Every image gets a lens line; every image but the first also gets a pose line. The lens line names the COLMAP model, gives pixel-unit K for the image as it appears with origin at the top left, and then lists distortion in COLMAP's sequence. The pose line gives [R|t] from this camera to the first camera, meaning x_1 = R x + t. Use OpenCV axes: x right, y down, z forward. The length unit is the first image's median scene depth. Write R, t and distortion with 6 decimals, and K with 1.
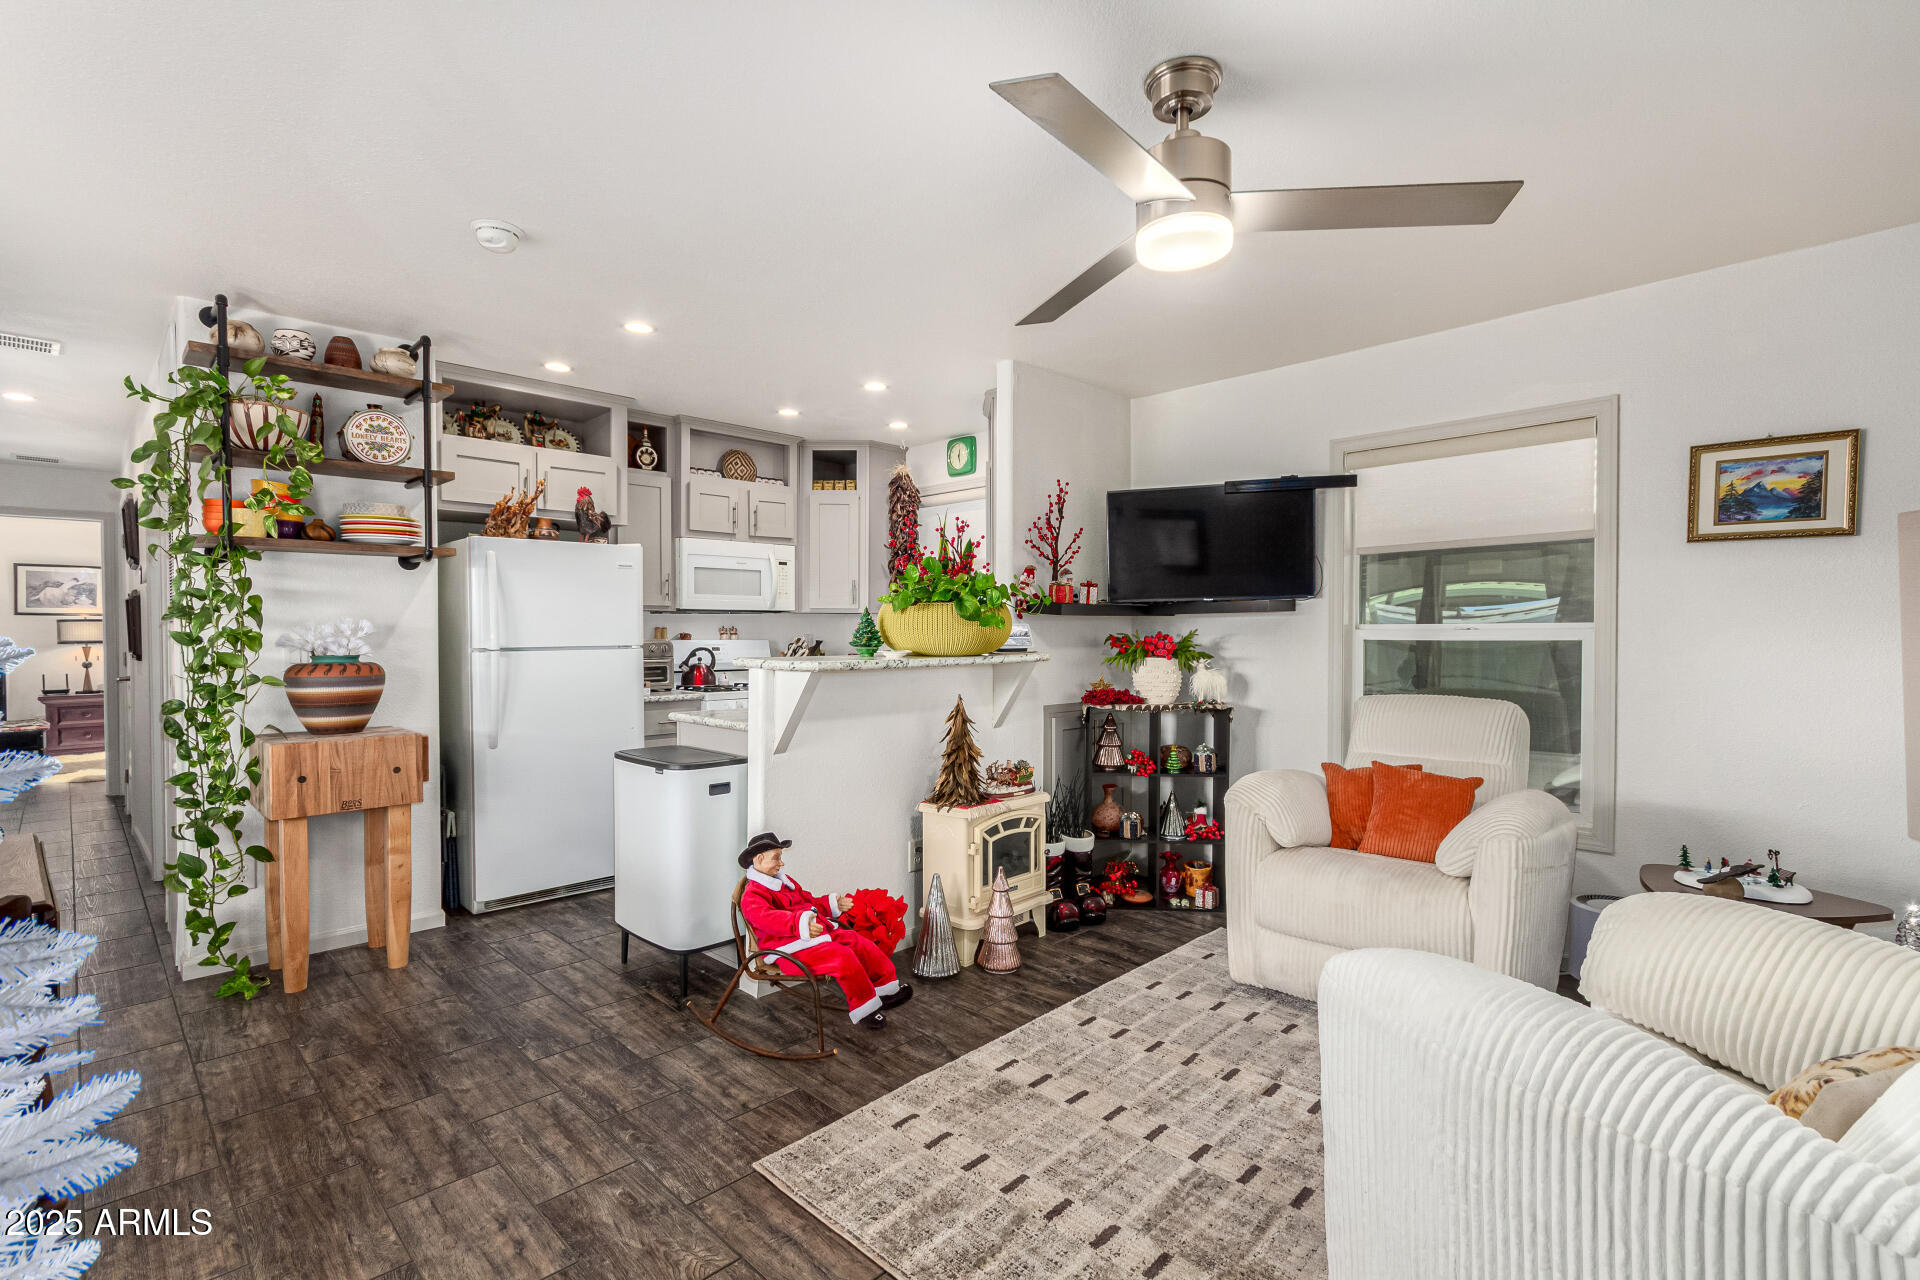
lens RADIAL K [[912.5, 0, 960.0], [0, 912.5, 640.0], [0, 0, 1]] dist [-0.000986, -0.000228]
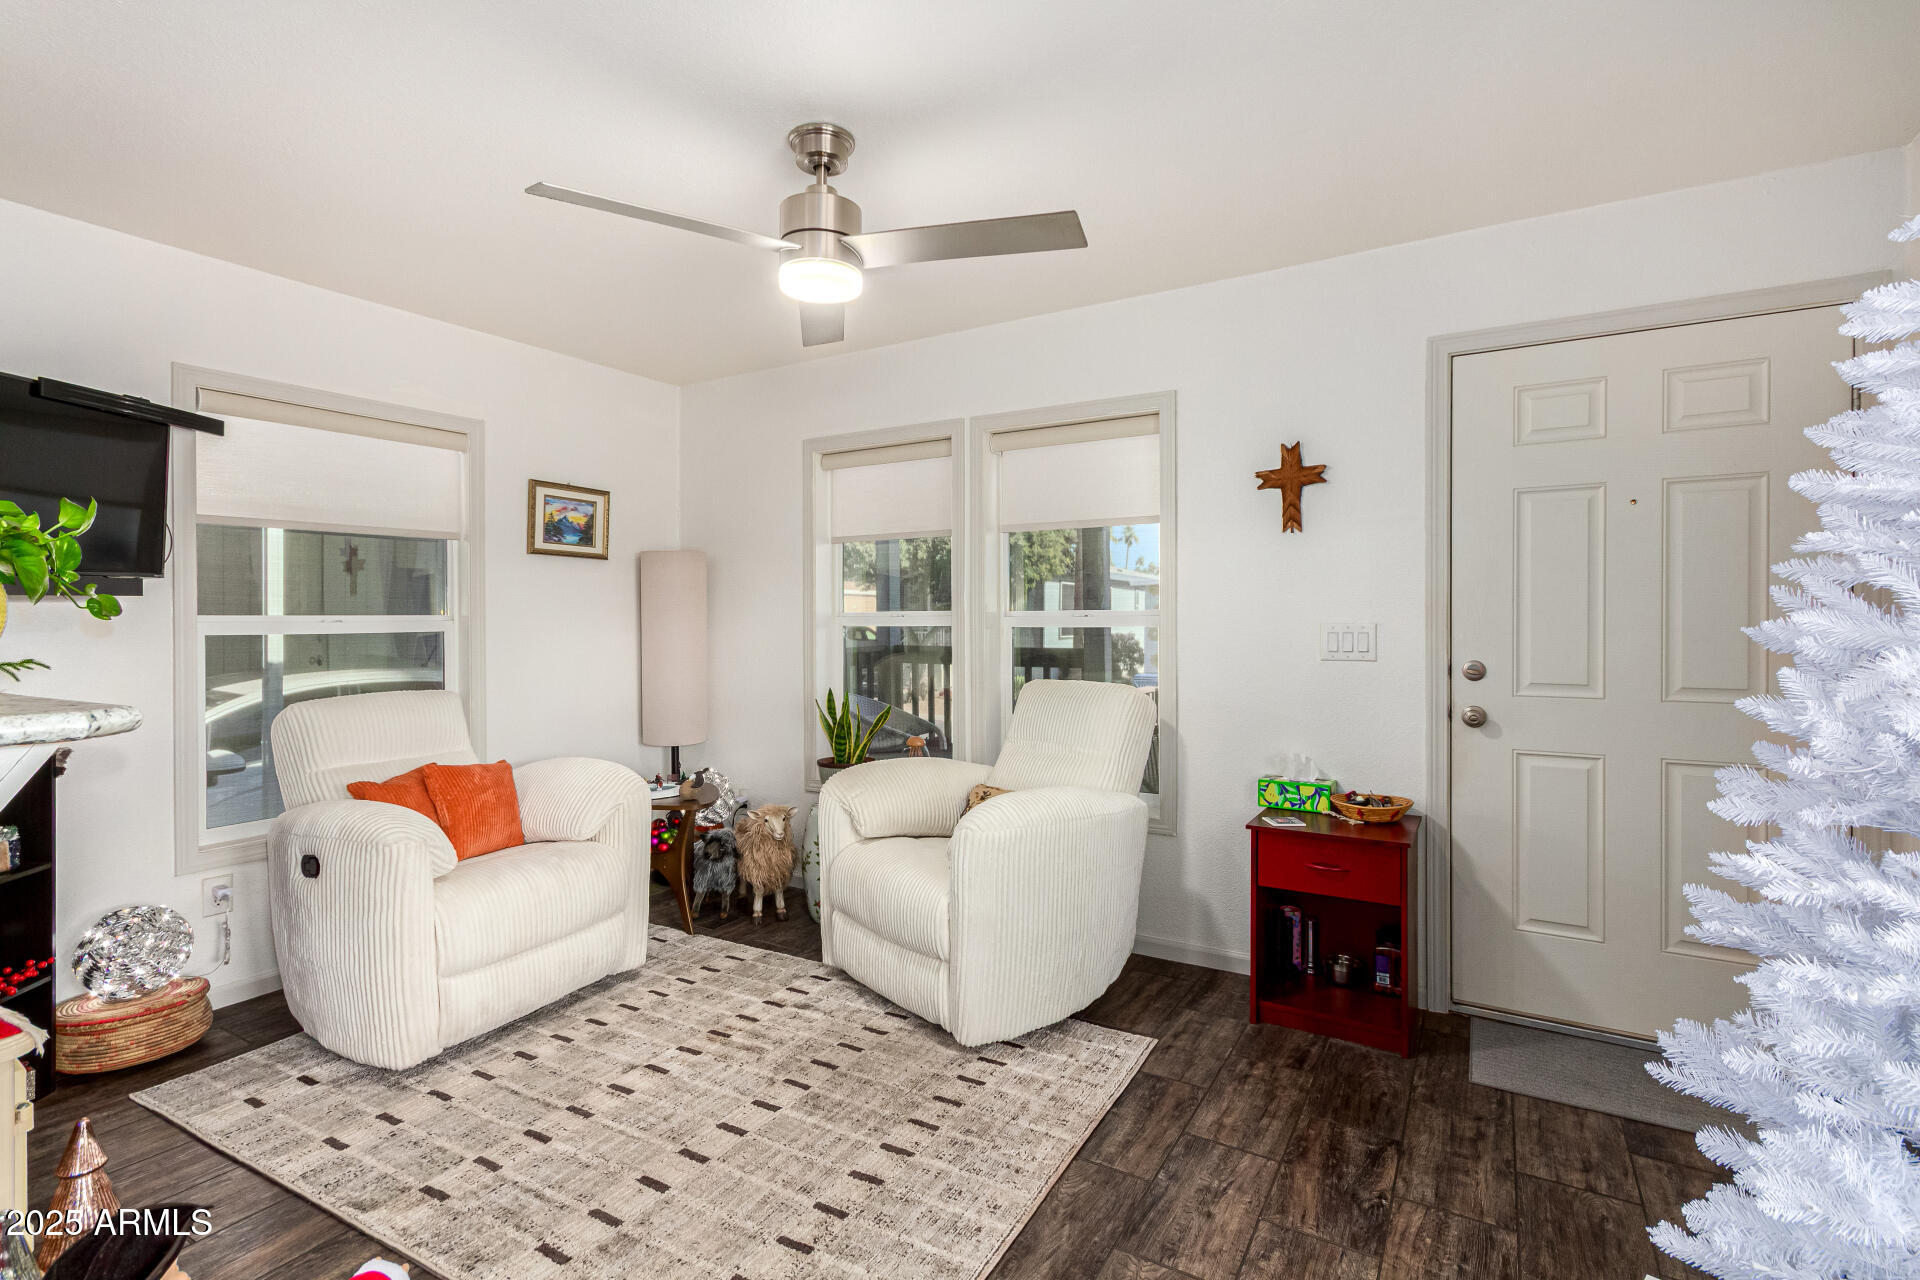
lens RADIAL K [[925.1, 0, 965.9], [0, 925.1, 619.8], [0, 0, 1]] dist [0.001382, 0.000175]
pose [[-0.287786, -0.000815, 0.957694, -0.875080], [0.010568, 0.999936, 0.004027, -0.017522], [-0.957636, 0.011280, -0.287759, 1.105459]]
